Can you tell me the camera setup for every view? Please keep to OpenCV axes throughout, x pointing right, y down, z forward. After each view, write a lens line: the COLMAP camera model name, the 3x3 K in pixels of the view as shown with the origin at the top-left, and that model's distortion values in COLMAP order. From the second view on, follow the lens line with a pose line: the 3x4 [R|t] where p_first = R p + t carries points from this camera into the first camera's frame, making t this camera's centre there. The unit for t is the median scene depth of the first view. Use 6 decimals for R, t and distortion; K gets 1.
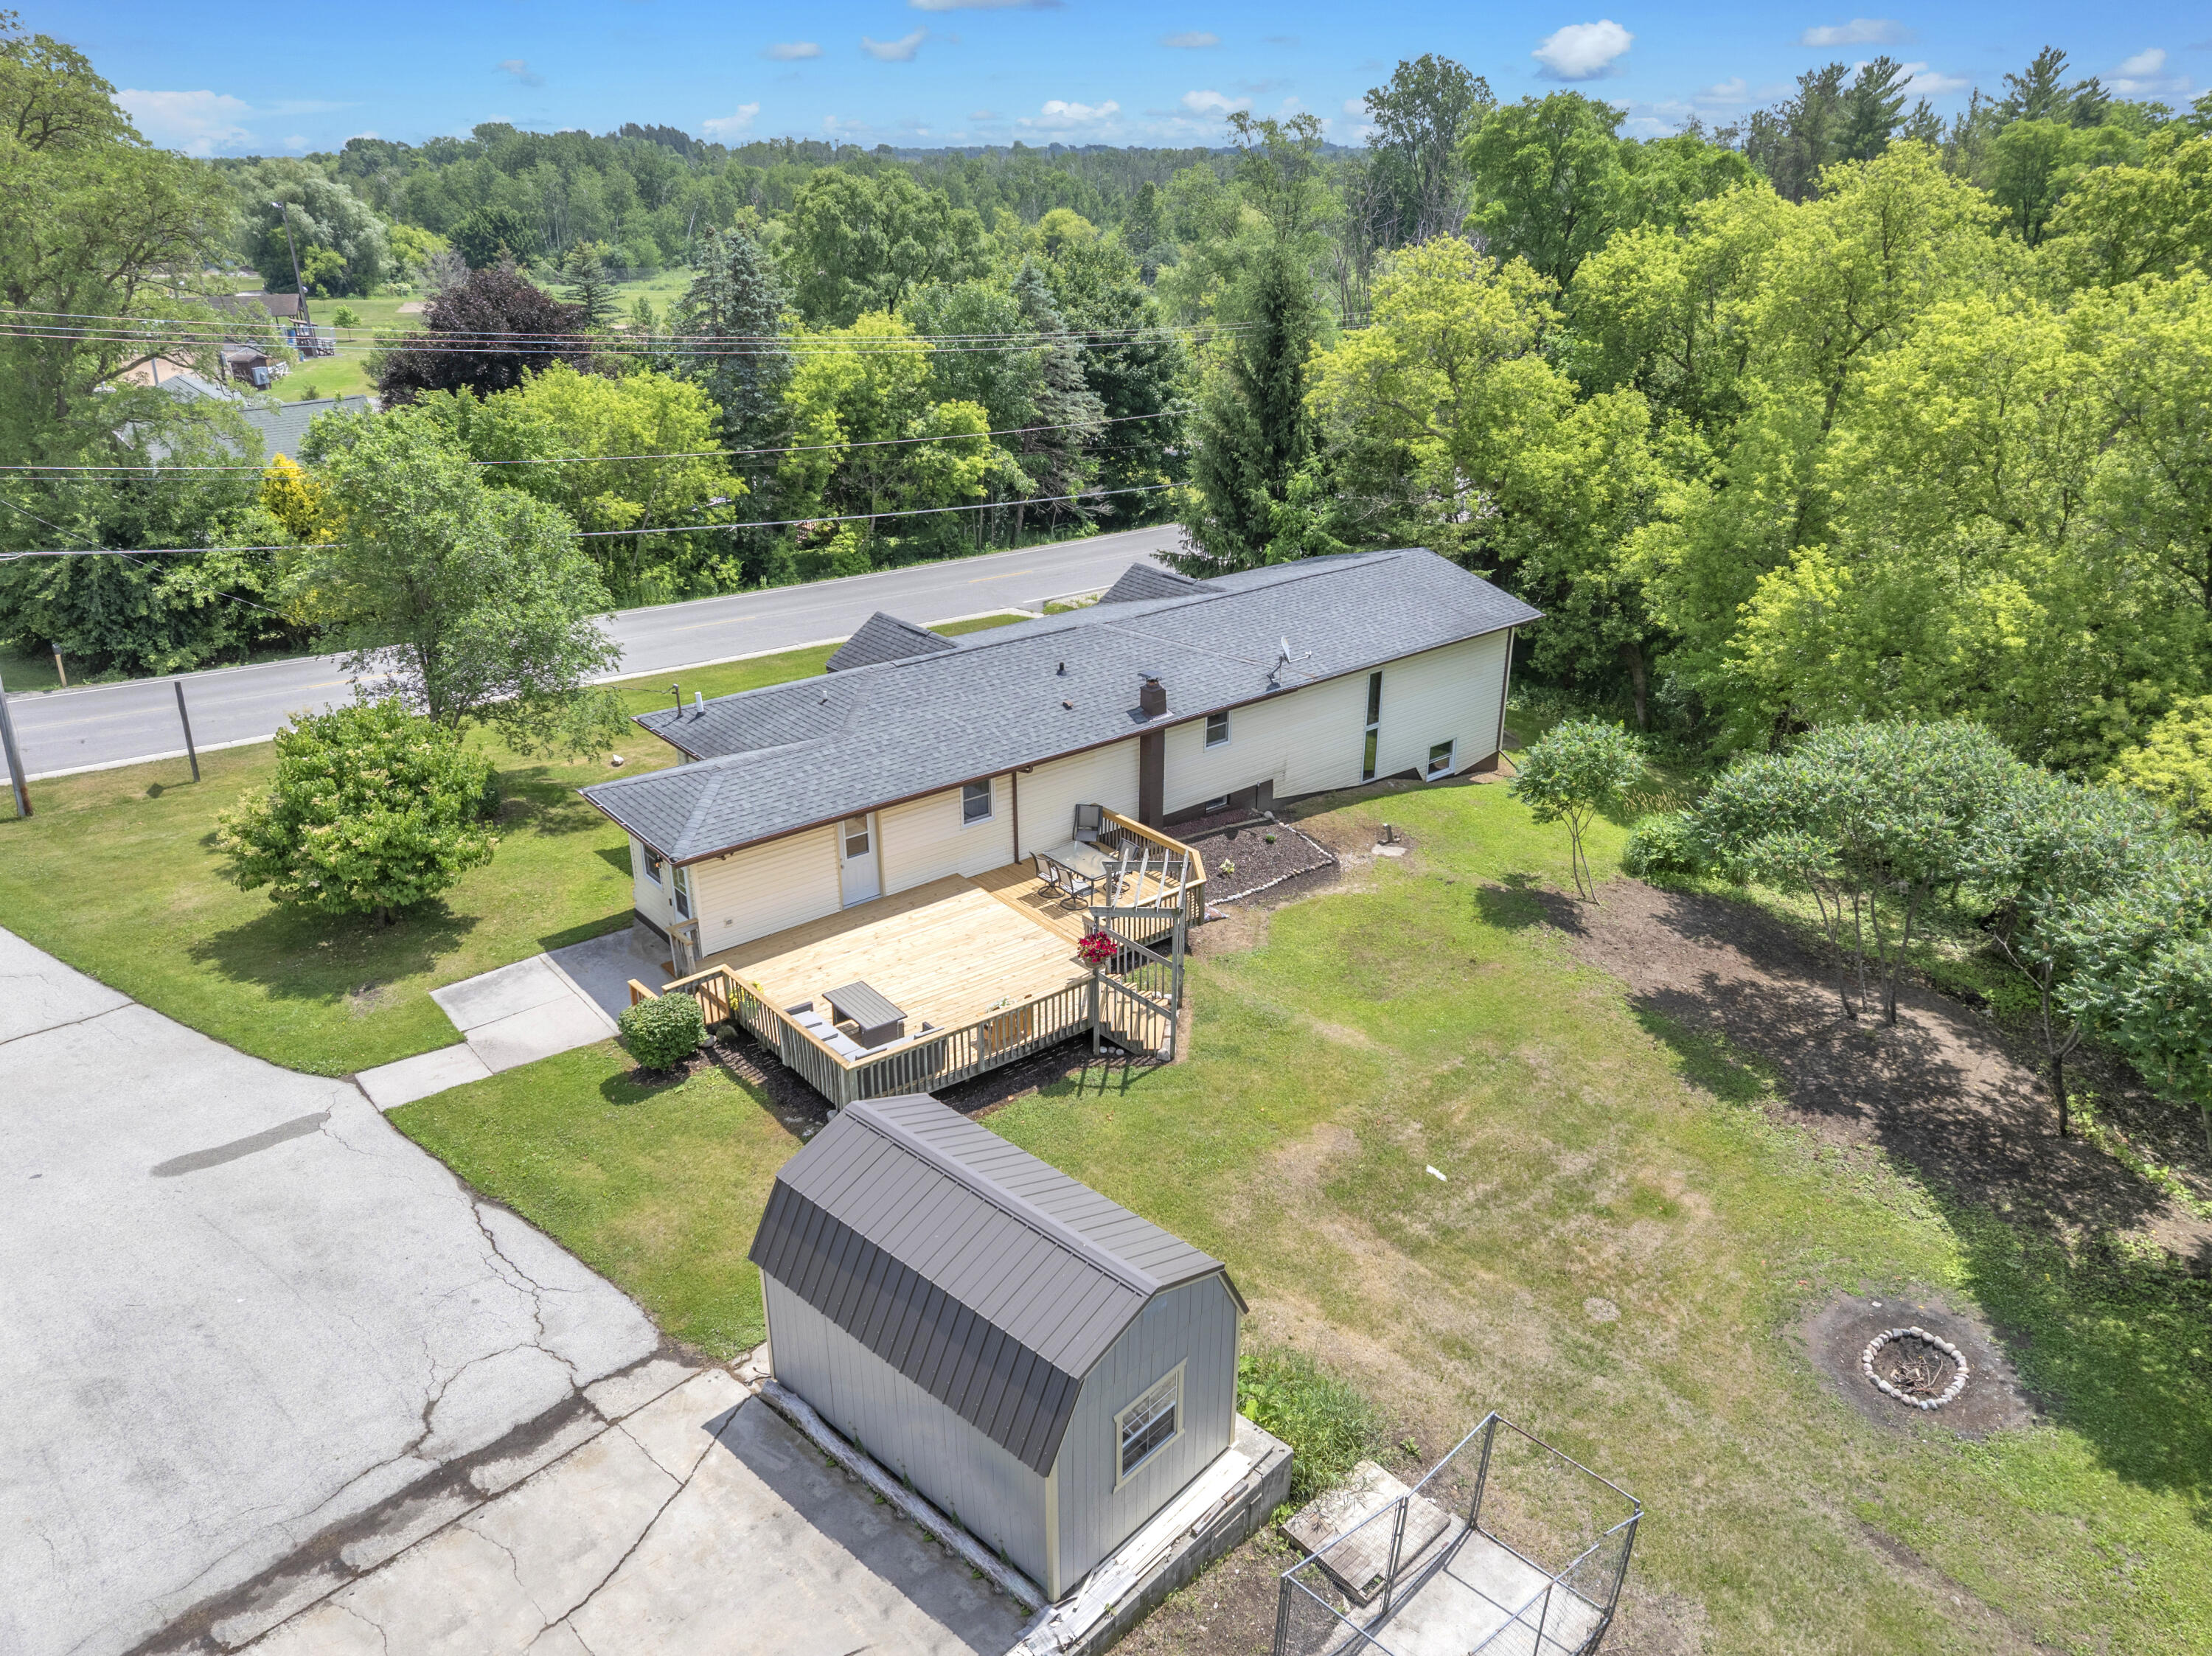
lens RADIAL K [[1531.3, 0, 1106.0], [0, 1531.3, 828.0], [0, 0, 1]] dist [-0.024721, -0.040925]
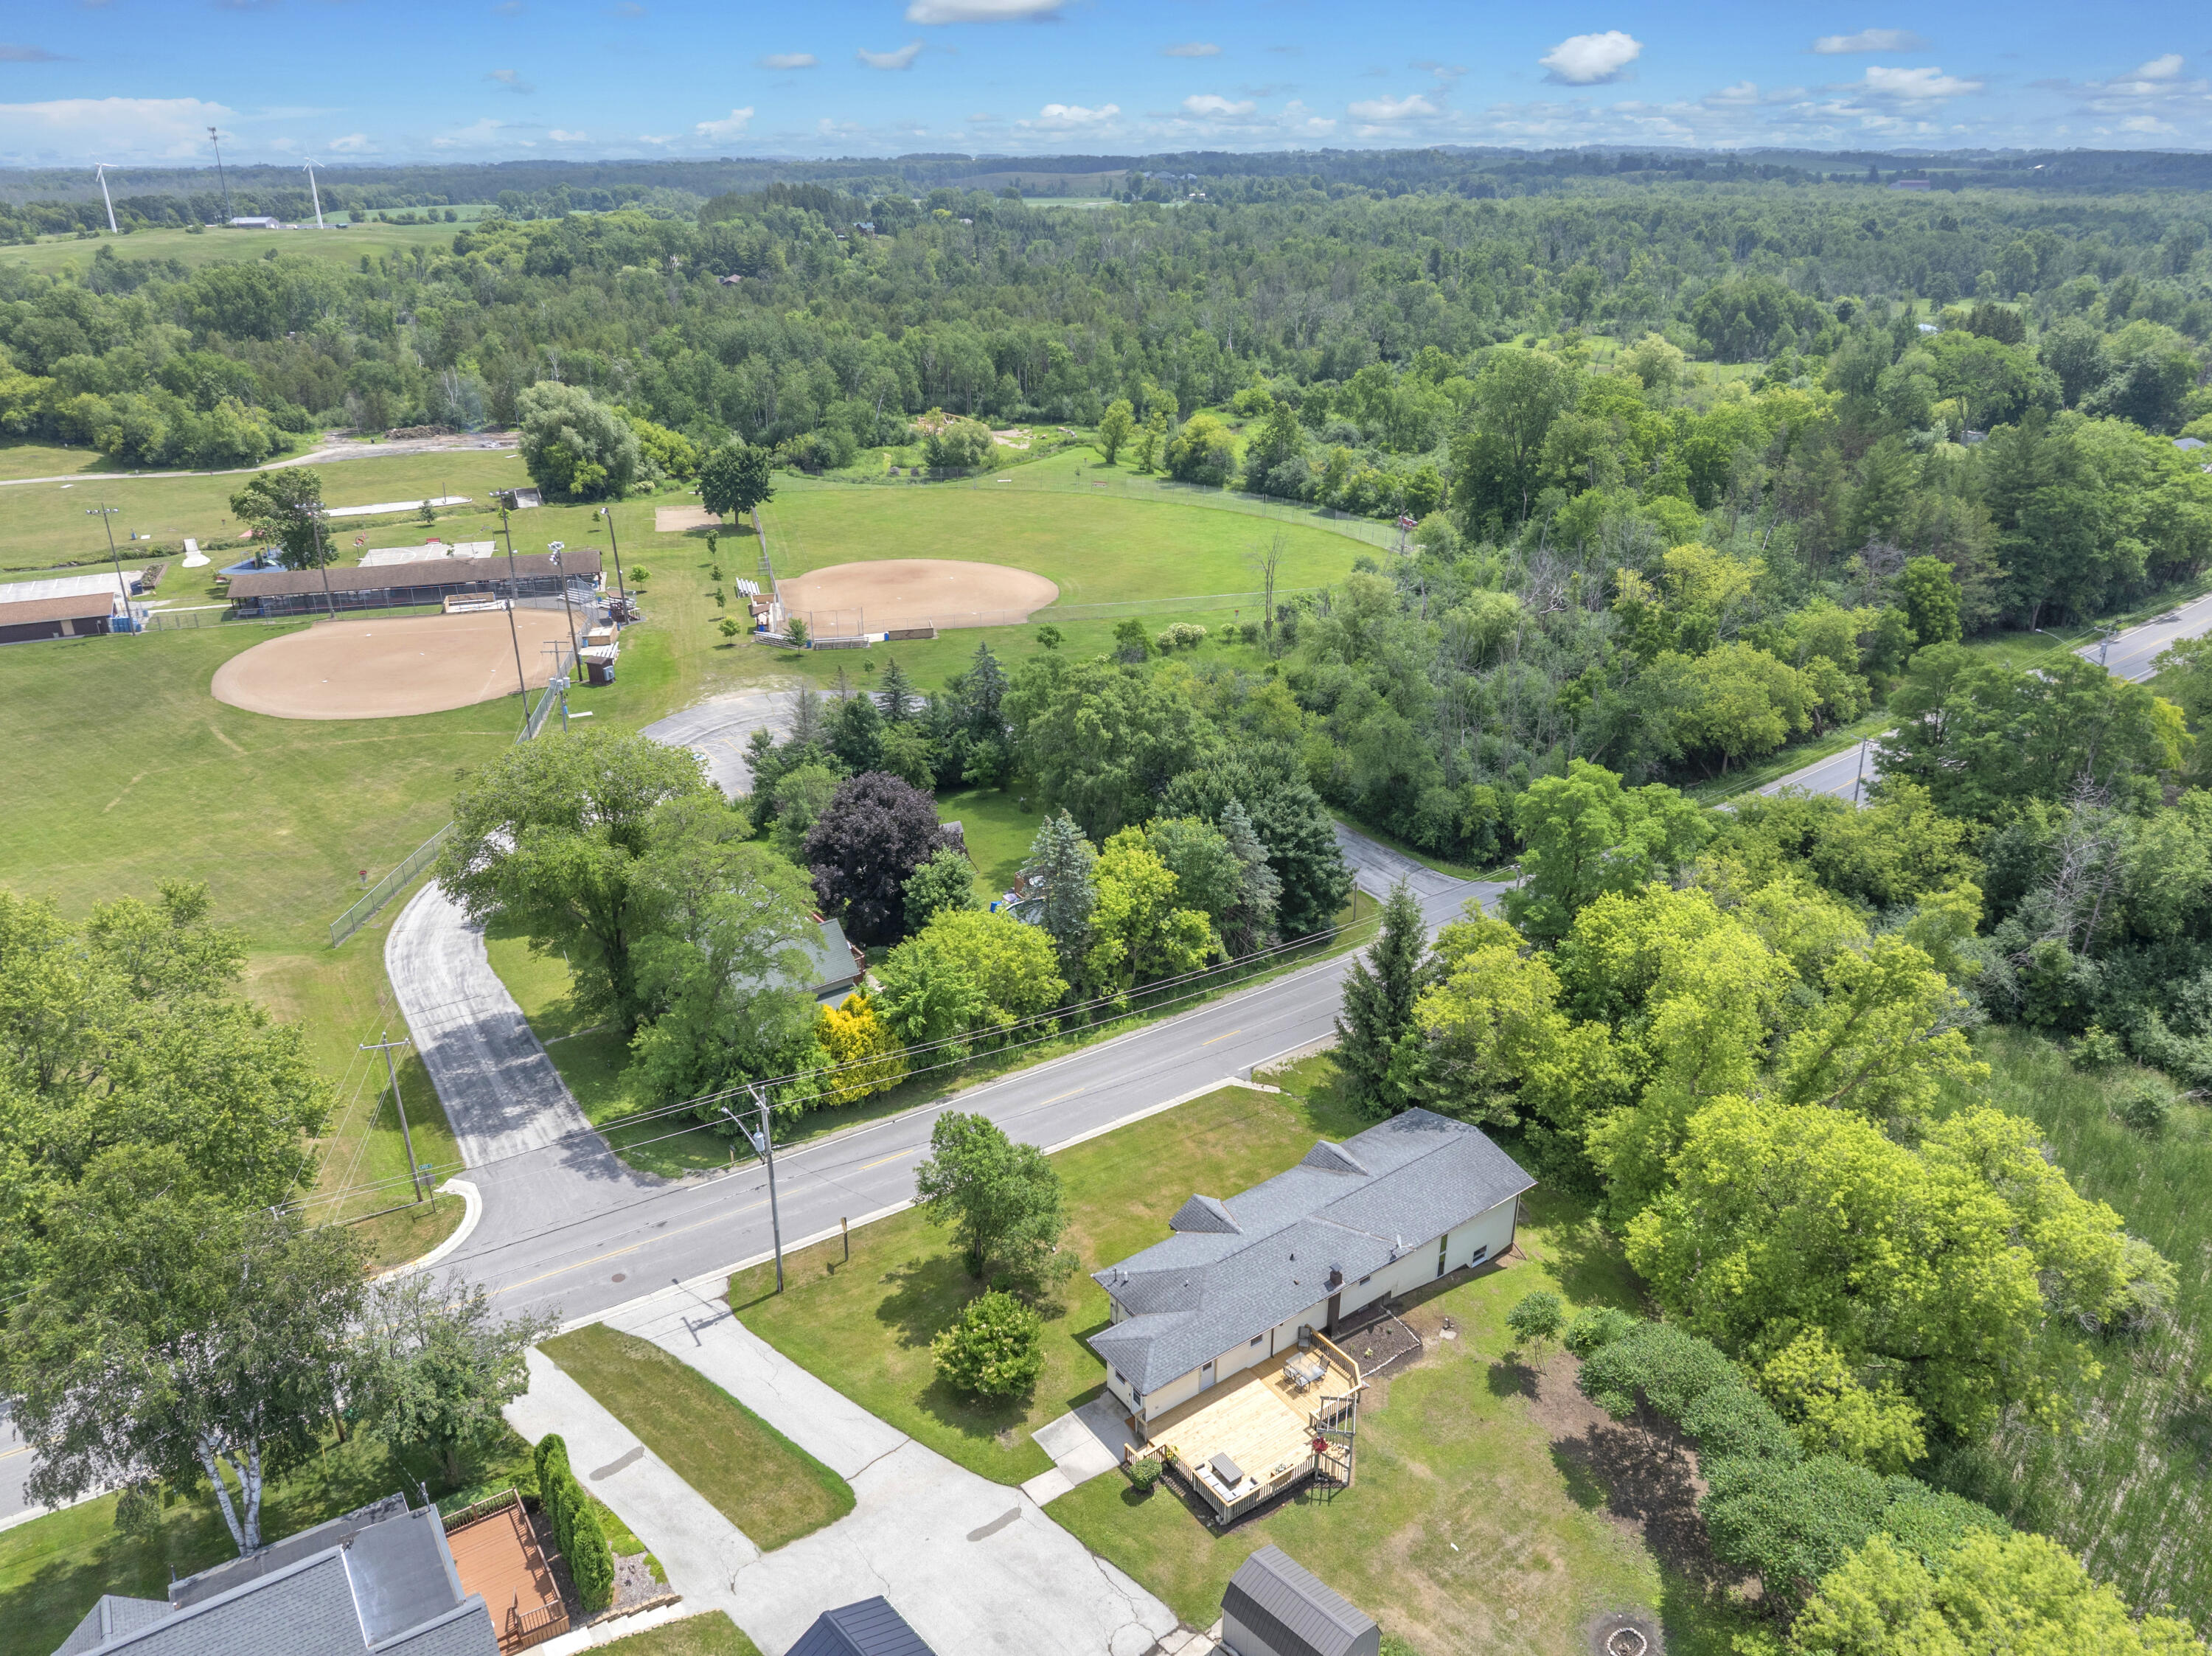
lens RADIAL K [[1500.4, 0, 1092.7], [0, 1500.4, 828.5], [0, 0, 1]] dist [-0.055033, 0.000858]
pose [[0.996586, 0.013300, -0.081477, -0.157331], [-0.013703, 0.999896, -0.004393, -0.753521], [0.081410, 0.005495, 0.996666, -1.188743]]
